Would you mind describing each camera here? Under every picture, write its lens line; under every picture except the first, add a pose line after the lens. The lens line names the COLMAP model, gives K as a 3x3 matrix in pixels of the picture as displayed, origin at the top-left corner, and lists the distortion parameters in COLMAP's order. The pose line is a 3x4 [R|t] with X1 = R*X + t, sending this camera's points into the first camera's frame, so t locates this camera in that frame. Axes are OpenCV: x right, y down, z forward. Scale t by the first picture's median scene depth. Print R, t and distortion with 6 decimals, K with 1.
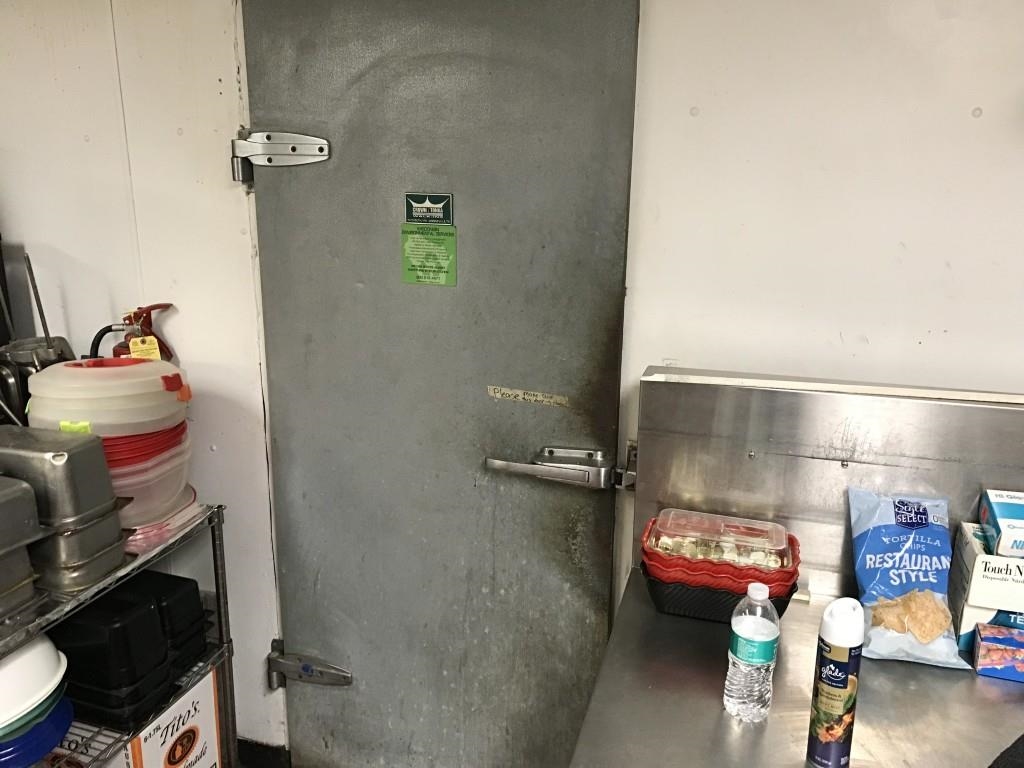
lens RADIAL K [[833.7, 0, 510.1], [0, 833.7, 384.5], [0, 0, 1]] dist [0.018023, -0.007979]
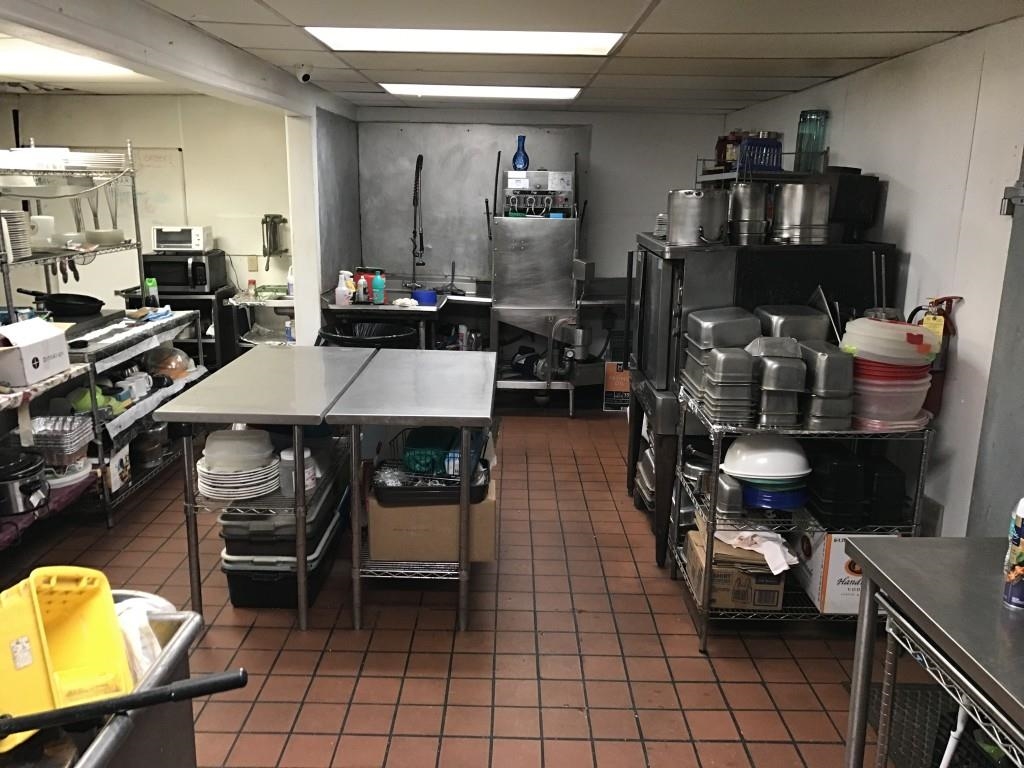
lens RADIAL K [[833.7, 0, 509.9], [0, 833.7, 381.9], [0, 0, 1]] dist [0.018023, -0.007979]
pose [[0.320780, 0.221354, -0.920925, 0.859877], [-0.267235, 0.953956, 0.136209, 0.066420], [0.908672, 0.202410, 0.365164, -0.283382]]
